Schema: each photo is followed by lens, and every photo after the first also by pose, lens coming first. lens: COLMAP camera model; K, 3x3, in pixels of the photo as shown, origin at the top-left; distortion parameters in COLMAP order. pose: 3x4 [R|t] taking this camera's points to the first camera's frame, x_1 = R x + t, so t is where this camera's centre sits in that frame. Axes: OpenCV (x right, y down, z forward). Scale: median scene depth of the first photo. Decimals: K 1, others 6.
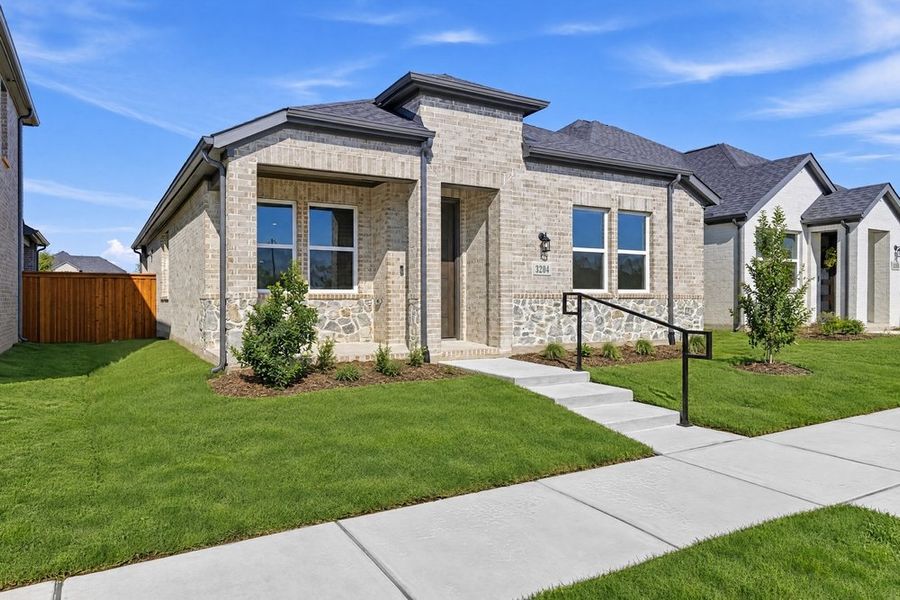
lens RADIAL K [[583.5, 0, 445.9], [0, 583.5, 297.0], [0, 0, 1]] dist [0.010997, 0.000587]
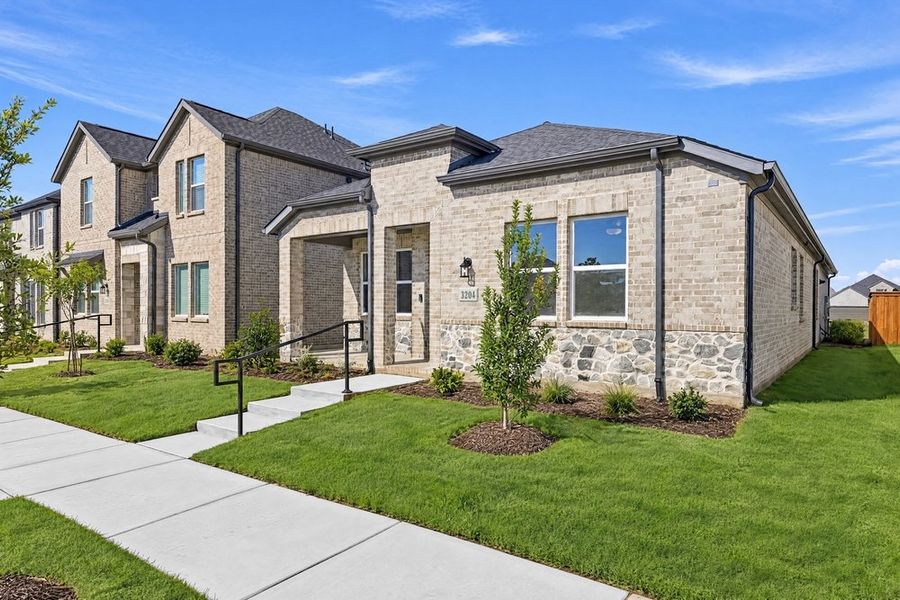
lens RADIAL K [[575.3, 0, 447.7], [0, 575.3, 306.6], [0, 0, 1]] dist [-0.009463, -0.000692]
pose [[0.406546, 0.001566, -0.913629, 1.039877], [-0.003552, 0.999994, 0.000134, -0.027770], [0.913623, 0.003191, 0.406549, 0.573604]]
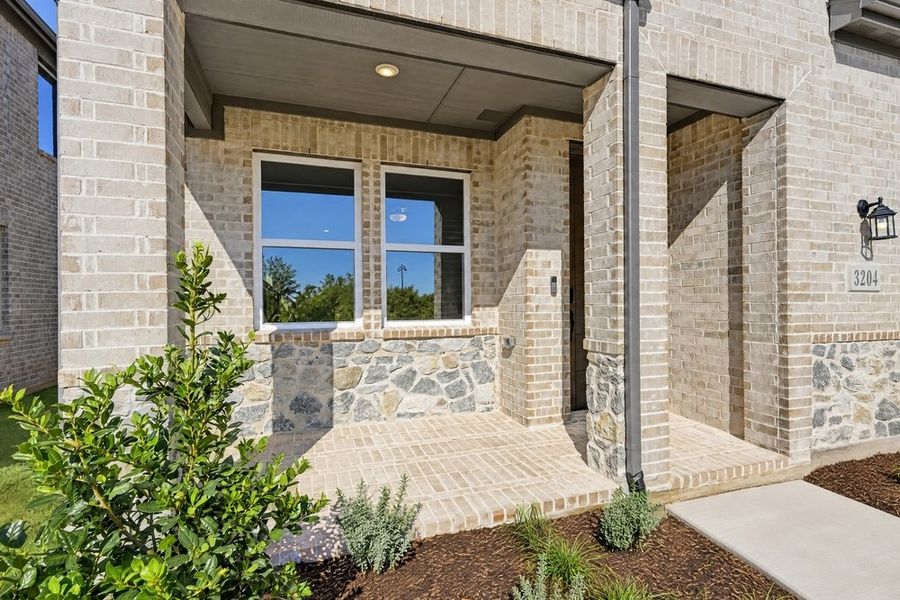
lens RADIAL K [[419.4, 0, 456.6], [0, 419.4, 303.8], [0, 0, 1]] dist [0.001669, -0.000080]
pose [[0.983150, -0.005483, -0.182716, -0.093233], [0.006655, 0.999961, 0.005804, -0.031566], [0.182677, -0.006922, 0.983149, 0.613740]]
